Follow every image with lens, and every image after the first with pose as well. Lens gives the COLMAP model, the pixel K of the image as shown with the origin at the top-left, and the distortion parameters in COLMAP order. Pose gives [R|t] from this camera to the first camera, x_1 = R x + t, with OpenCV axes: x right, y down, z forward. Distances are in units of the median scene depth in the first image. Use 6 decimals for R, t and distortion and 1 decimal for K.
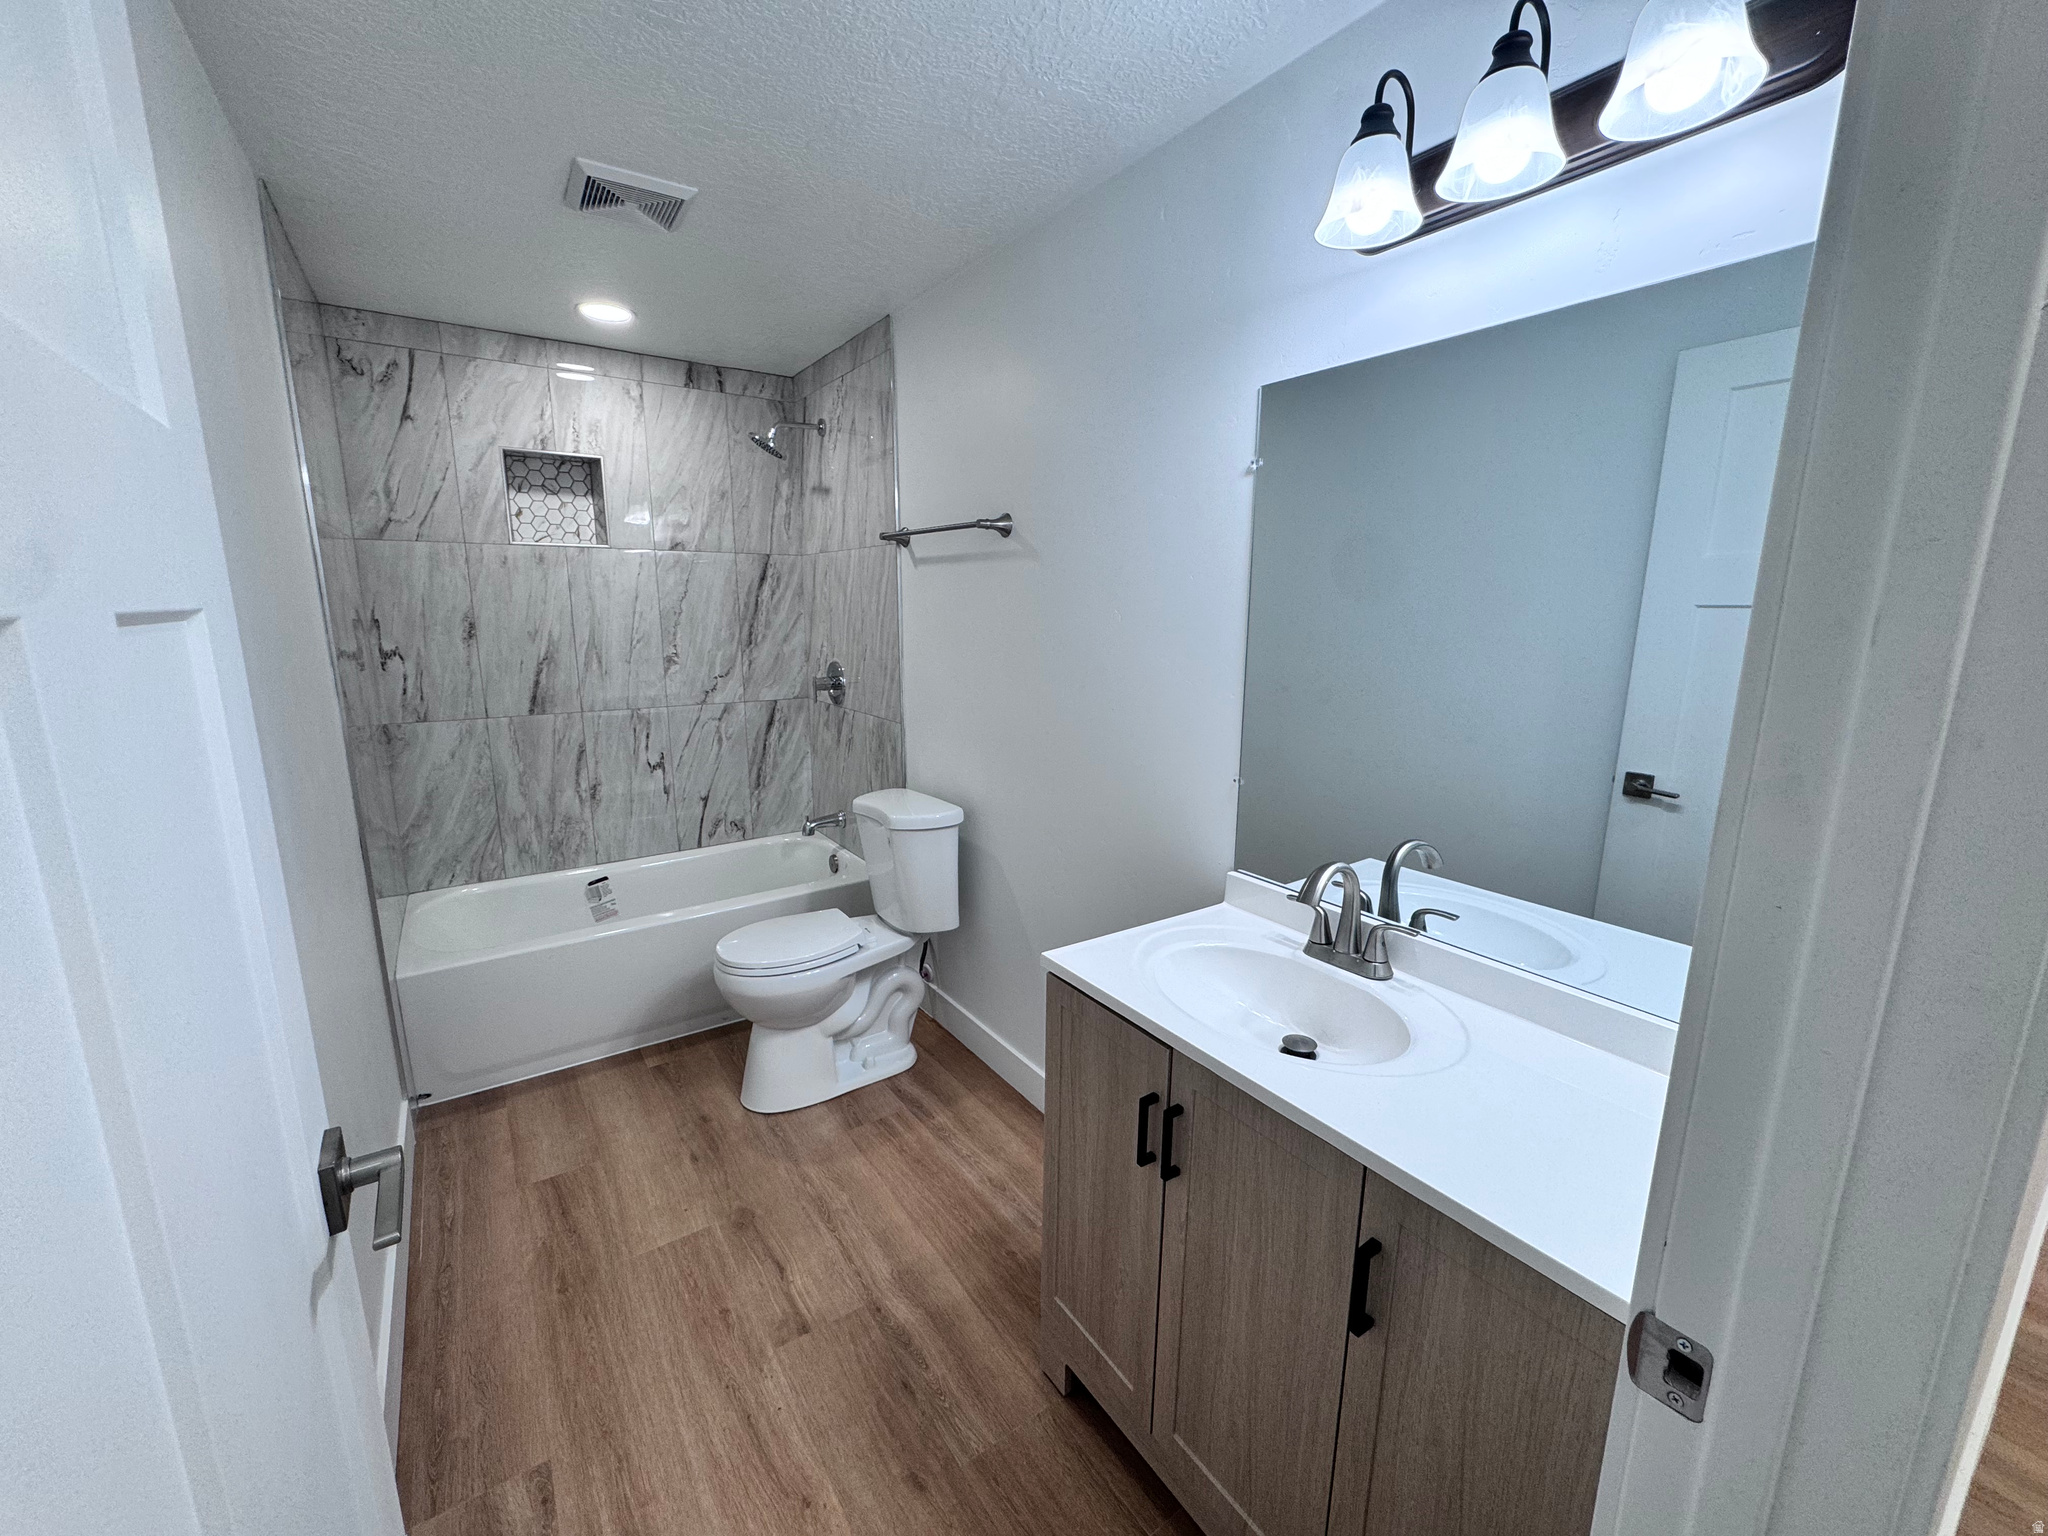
lens RADIAL K [[817.1, 0, 1028.3], [0, 817.1, 762.1], [0, 0, 1]] dist [-0.003377, -0.000054]
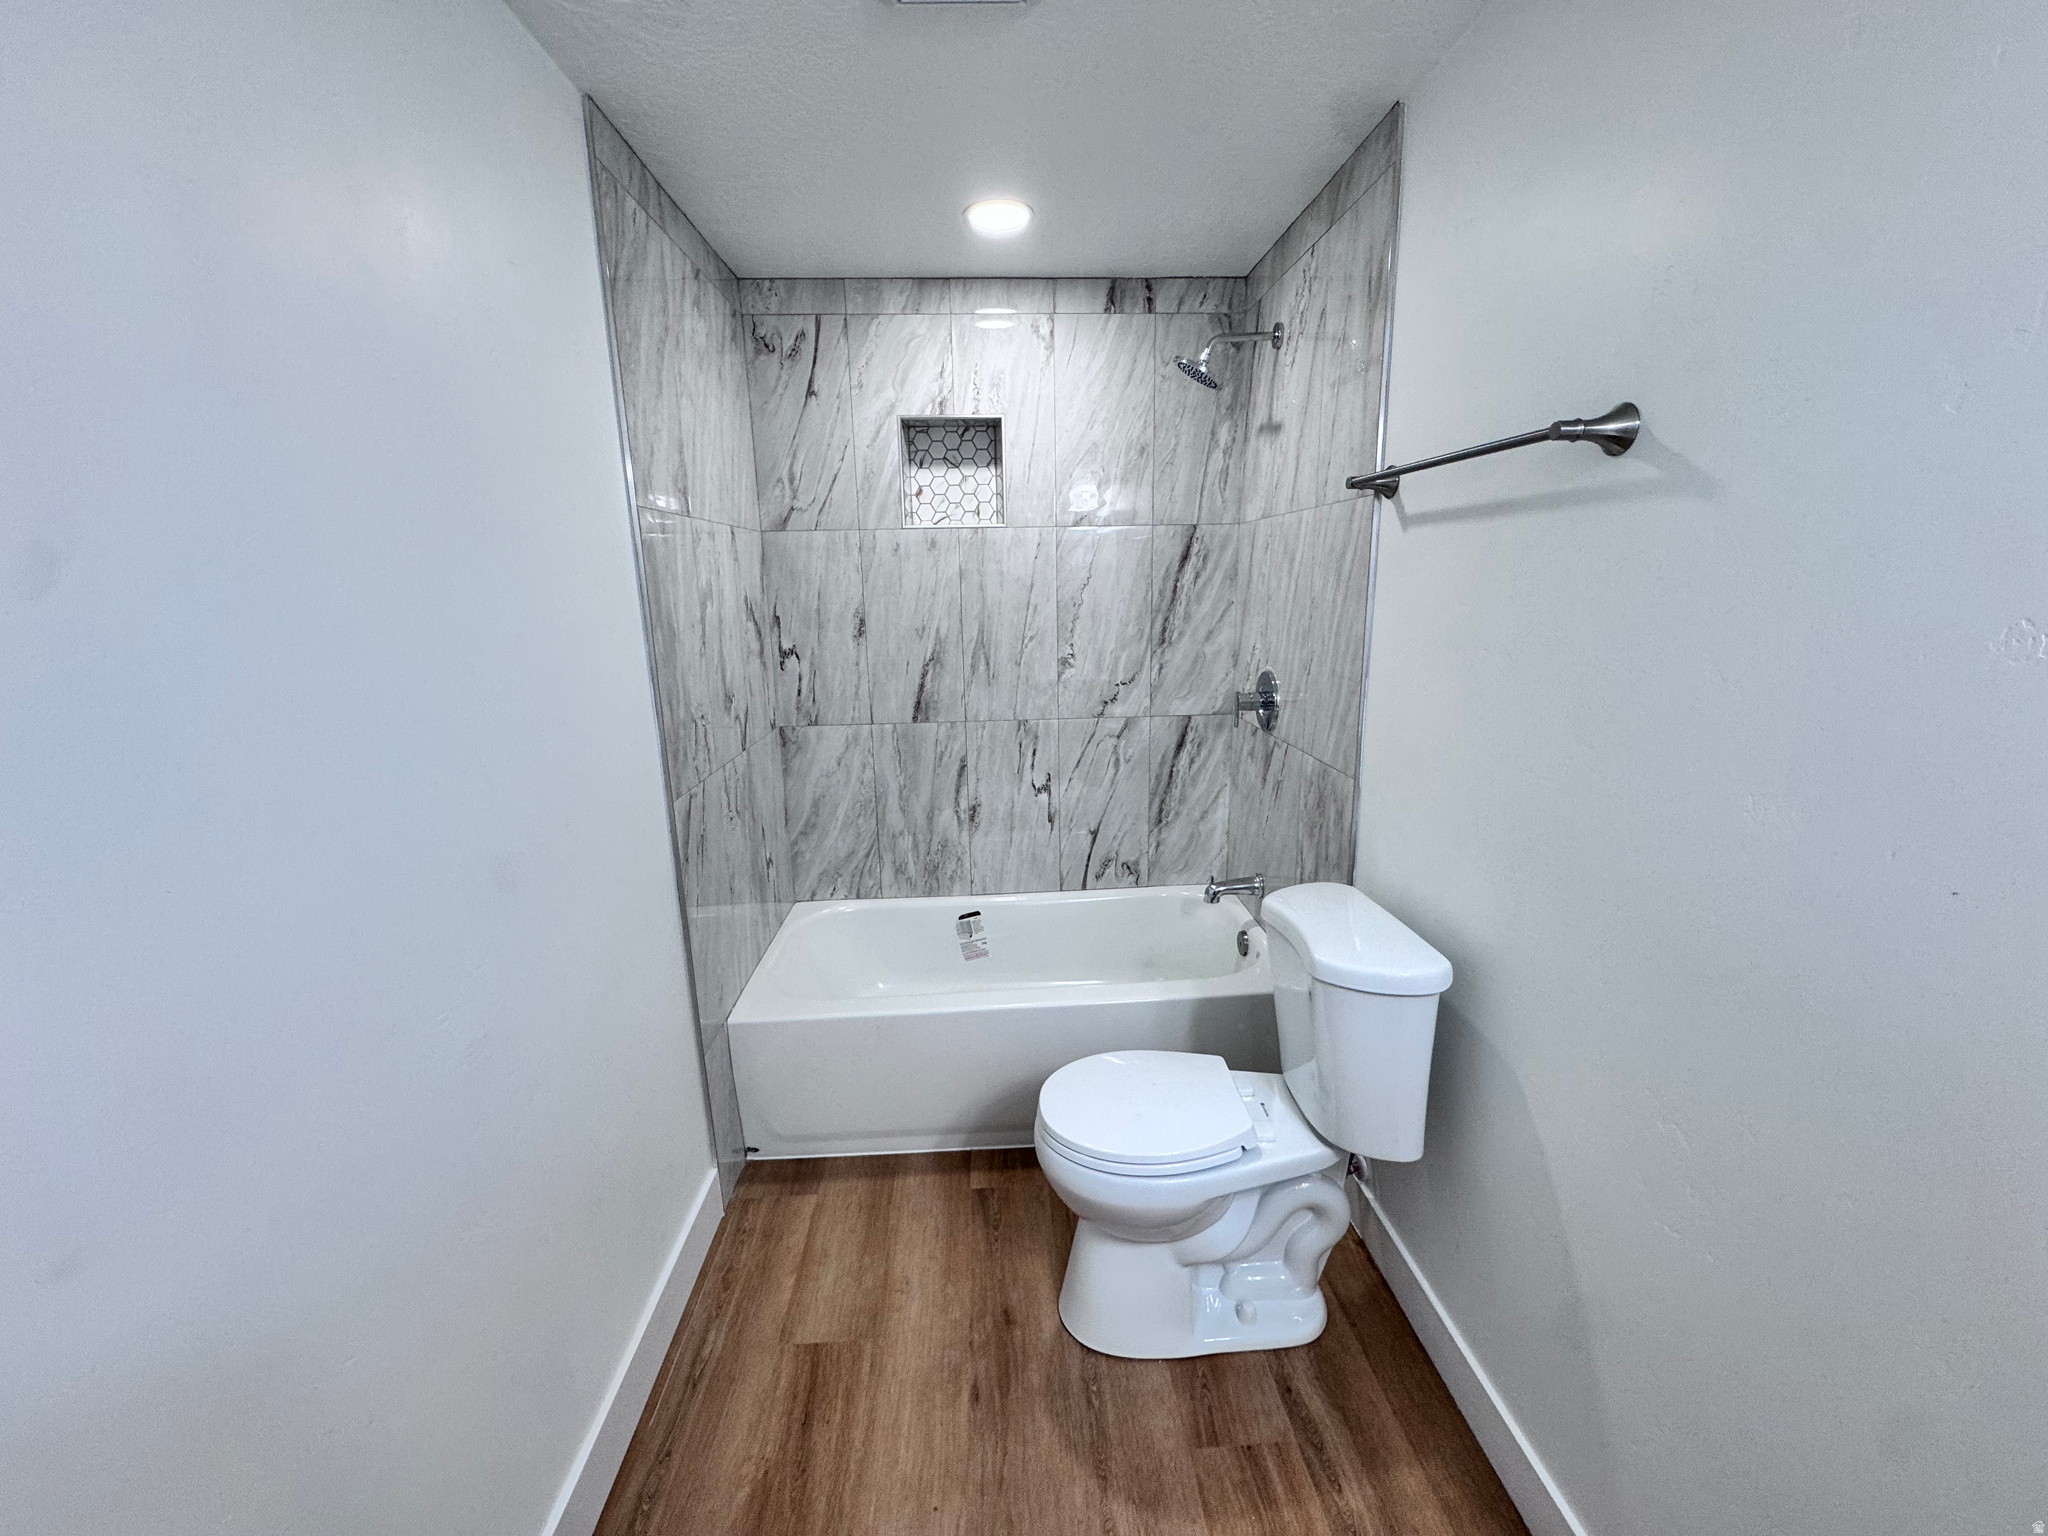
lens RADIAL K [[817.1, 0, 1028.3], [0, 817.1, 762.1], [0, 0, 1]] dist [-0.003377, -0.000054]
pose [[0.850939, 0.093651, -0.516849, -0.042657], [-0.078296, 0.995599, 0.051493, -0.070938], [0.519397, -0.003350, 0.854526, 0.309833]]
